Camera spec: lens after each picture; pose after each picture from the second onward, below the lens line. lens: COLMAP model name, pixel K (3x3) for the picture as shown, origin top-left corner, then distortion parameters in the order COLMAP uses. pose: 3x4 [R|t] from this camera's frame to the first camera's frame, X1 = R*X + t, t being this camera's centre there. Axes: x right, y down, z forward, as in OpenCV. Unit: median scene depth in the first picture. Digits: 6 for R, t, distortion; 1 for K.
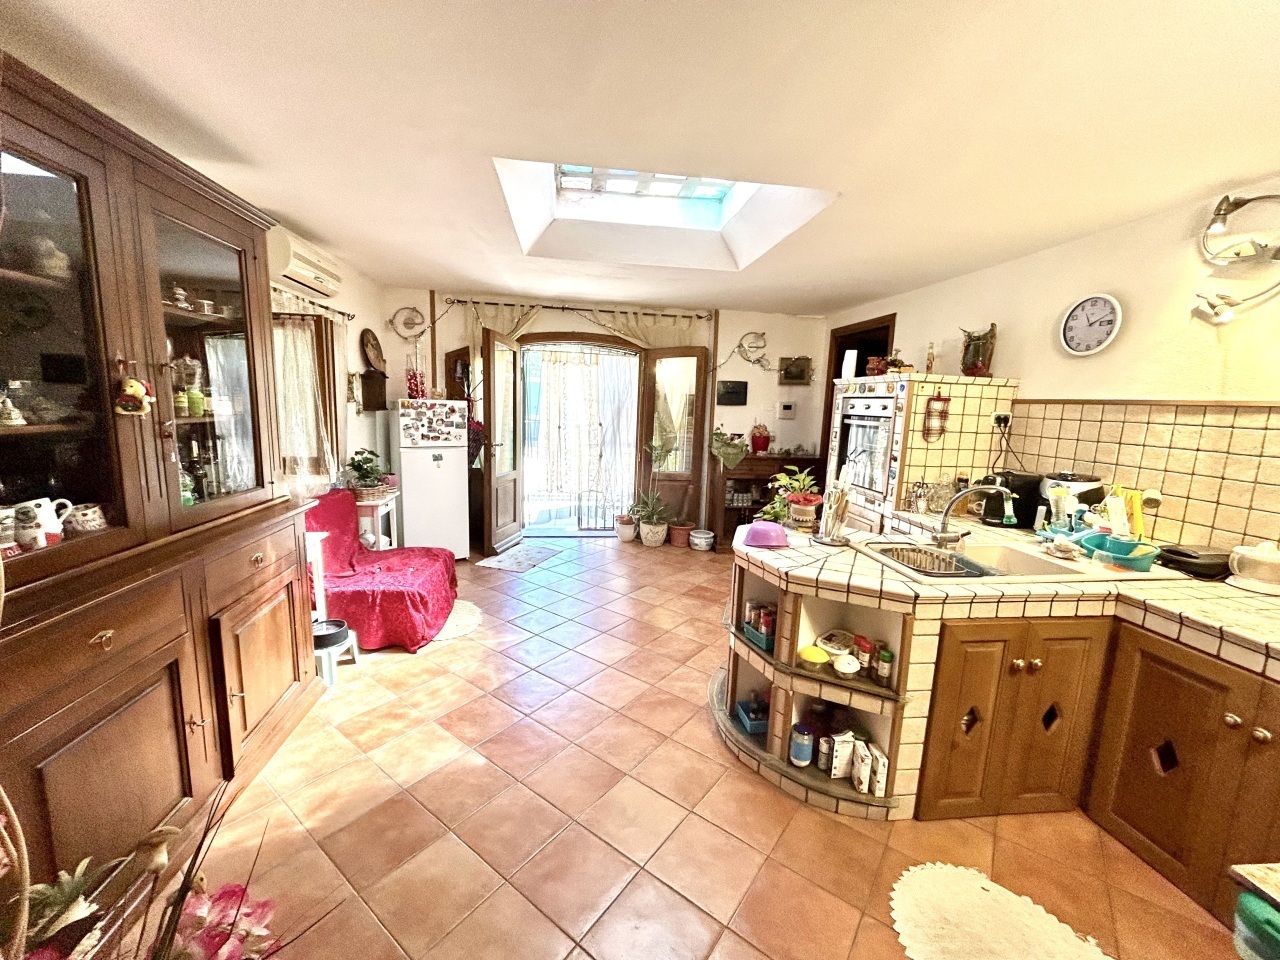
lens RADIAL K [[517.4, 0, 638.3], [0, 517.4, 480.2], [0, 0, 1]] dist [-0.000070, -0.000007]
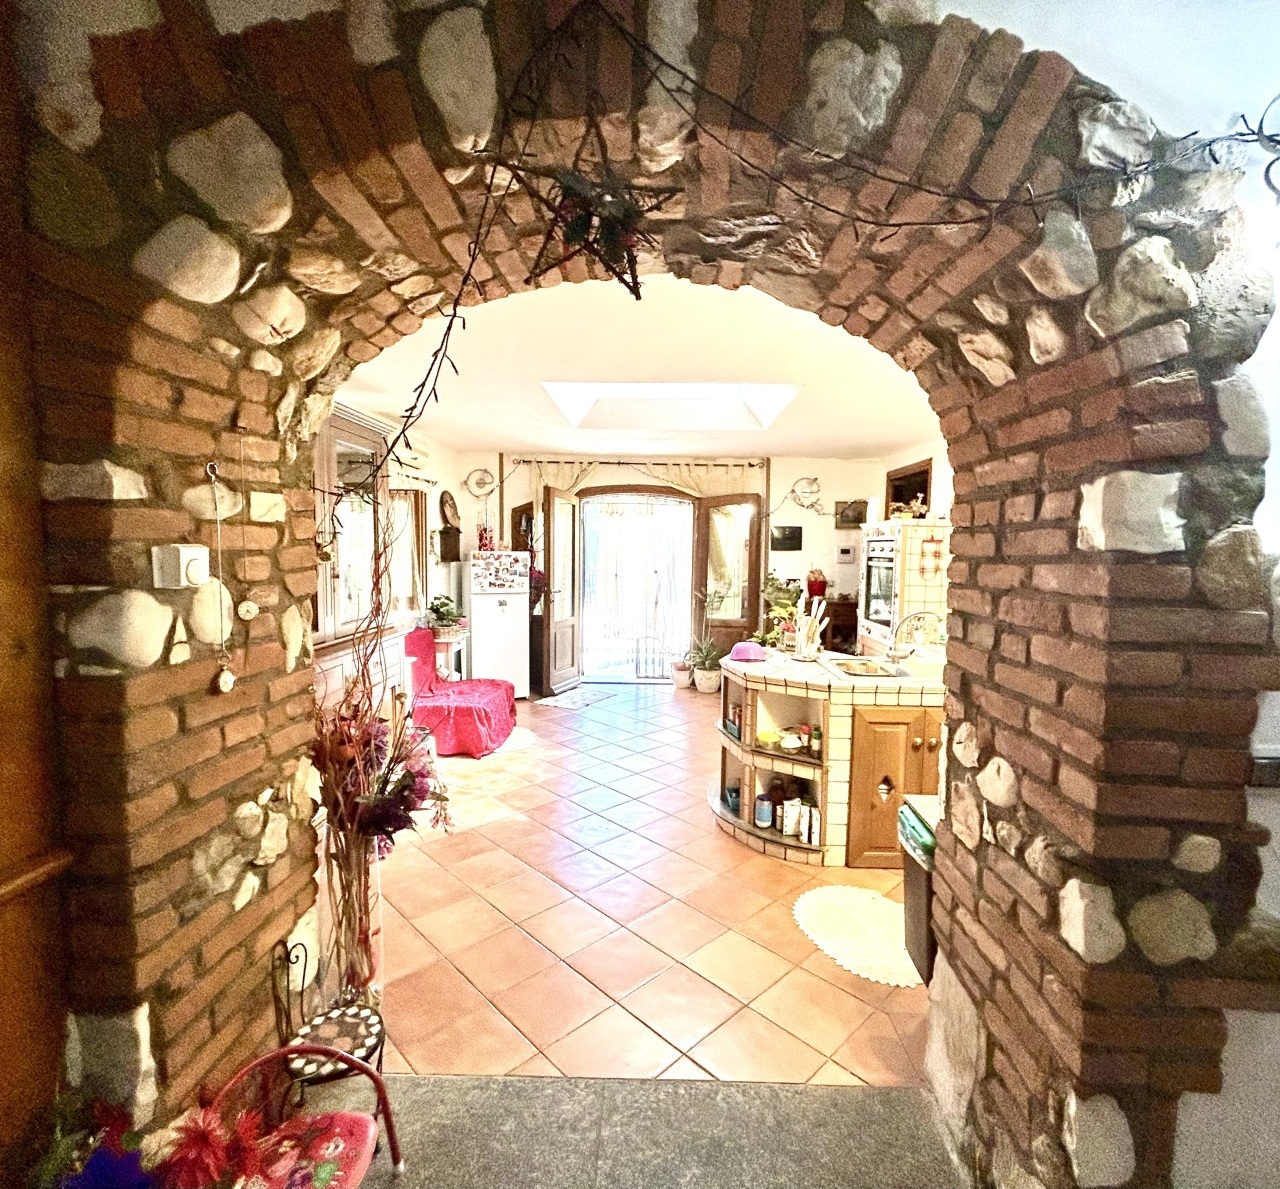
lens RADIAL K [[619.5, 0, 641.0], [0, 619.5, 594.4], [0, 0, 1]] dist [0.004248, 0.000066]
pose [[0.987734, -0.010329, -0.155804, 0.116054], [-0.002079, 0.996851, -0.079269, 0.043825], [0.156132, 0.078621, 0.984602, -0.270646]]
